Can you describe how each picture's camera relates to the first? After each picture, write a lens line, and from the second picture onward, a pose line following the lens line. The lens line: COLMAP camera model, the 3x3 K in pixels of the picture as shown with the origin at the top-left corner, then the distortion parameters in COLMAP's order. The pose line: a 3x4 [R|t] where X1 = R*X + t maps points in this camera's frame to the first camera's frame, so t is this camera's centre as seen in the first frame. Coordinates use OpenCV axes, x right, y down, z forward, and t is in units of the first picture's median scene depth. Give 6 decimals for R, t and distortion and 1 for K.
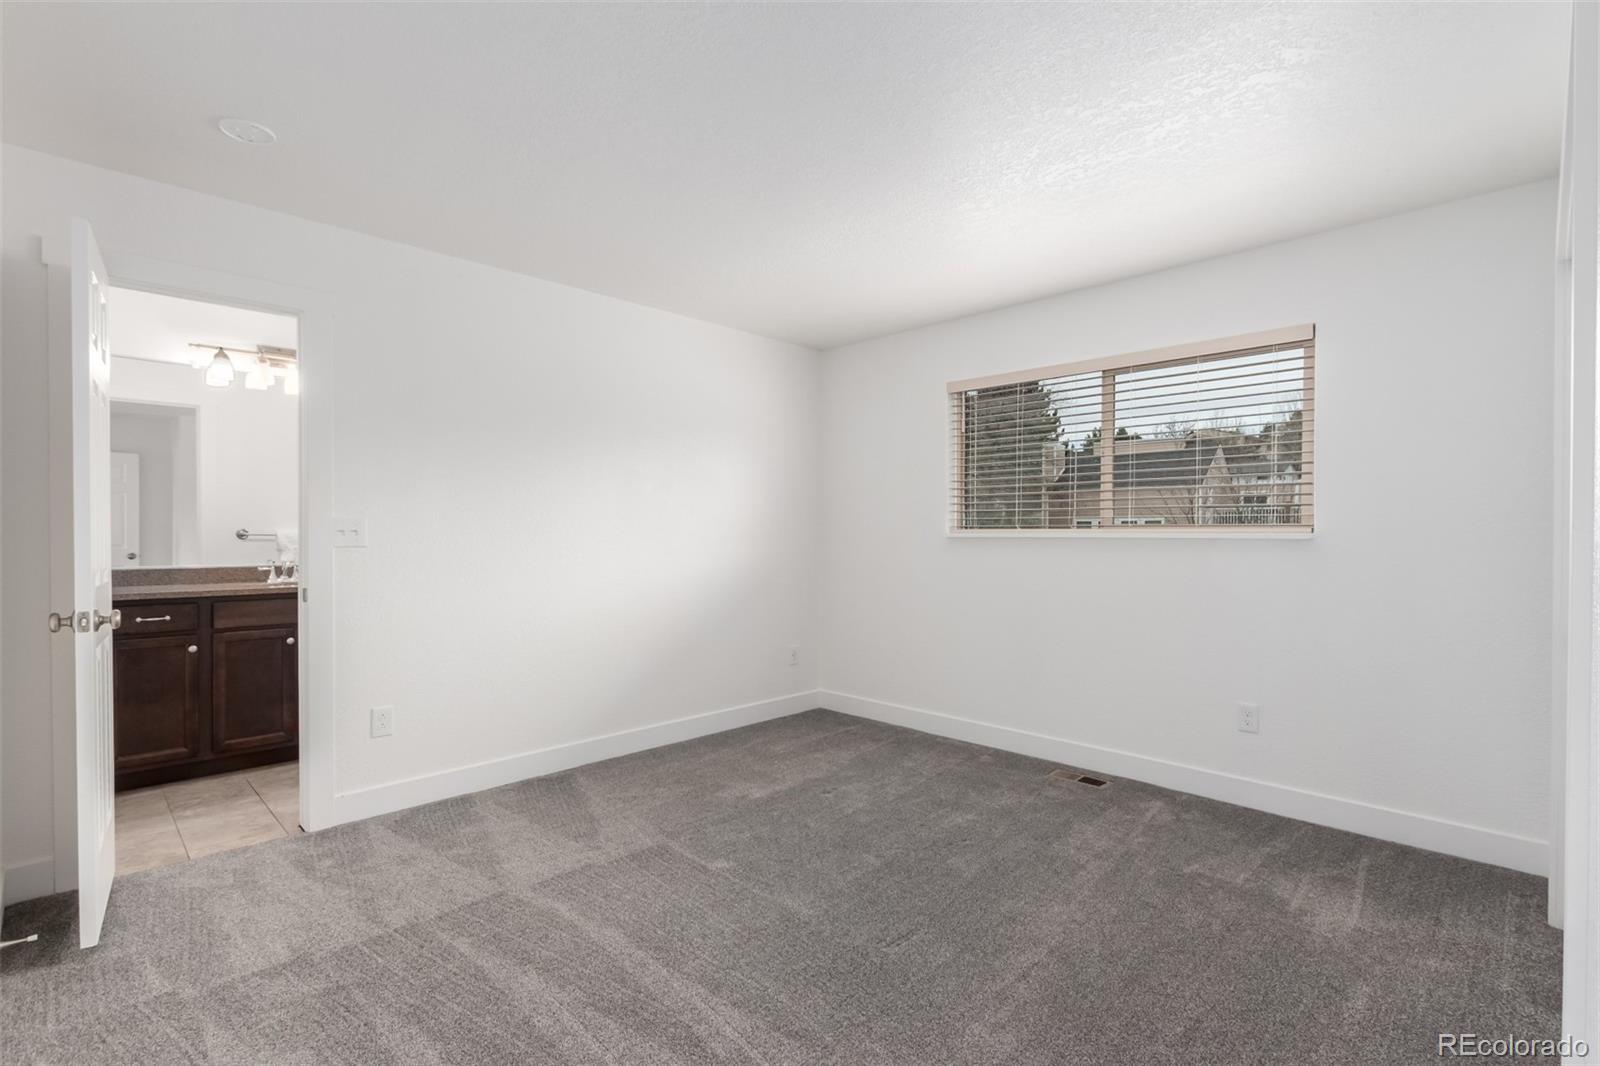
lens RADIAL K [[739.4, 0, 814.1], [0, 739.4, 527.5], [0, 0, 1]] dist [0.010008, -0.005646]
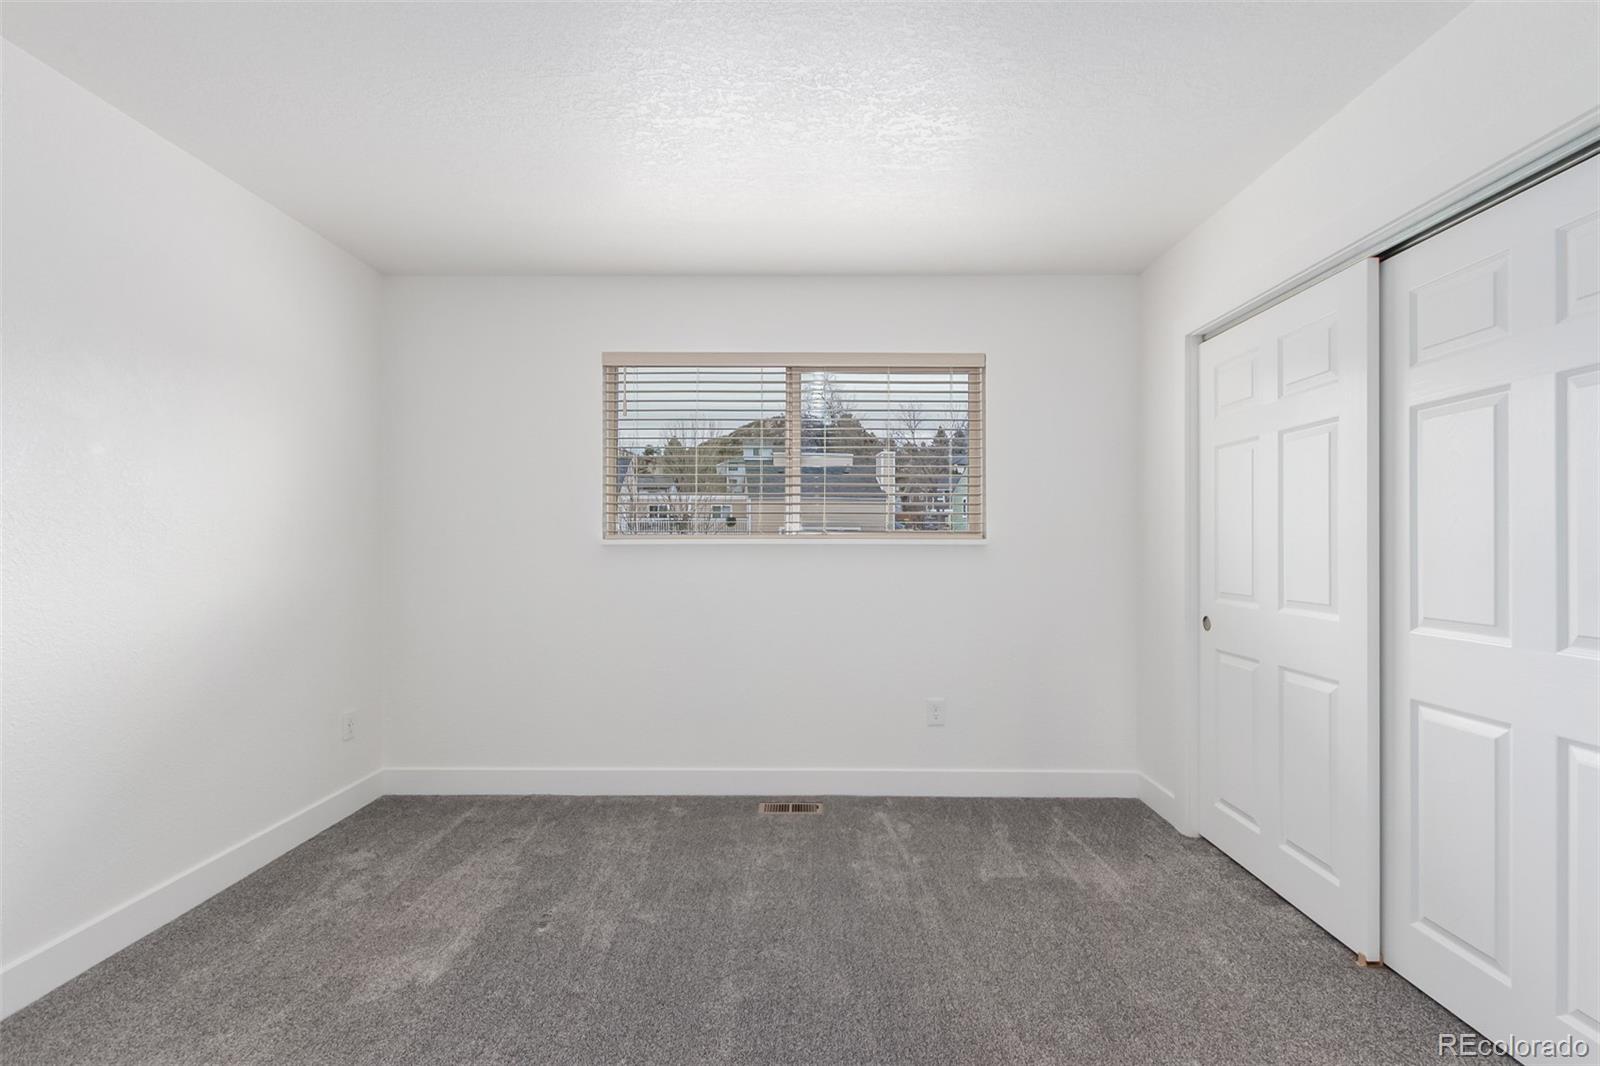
lens RADIAL K [[739.4, 0, 805.4], [0, 739.4, 536.2], [0, 0, 1]] dist [0.010008, -0.005646]
pose [[0.717476, 0.000473, 0.696583, -0.268187], [-0.005747, 0.999970, 0.005241, -0.001827], [-0.696559, -0.007764, 0.717457, 0.335996]]
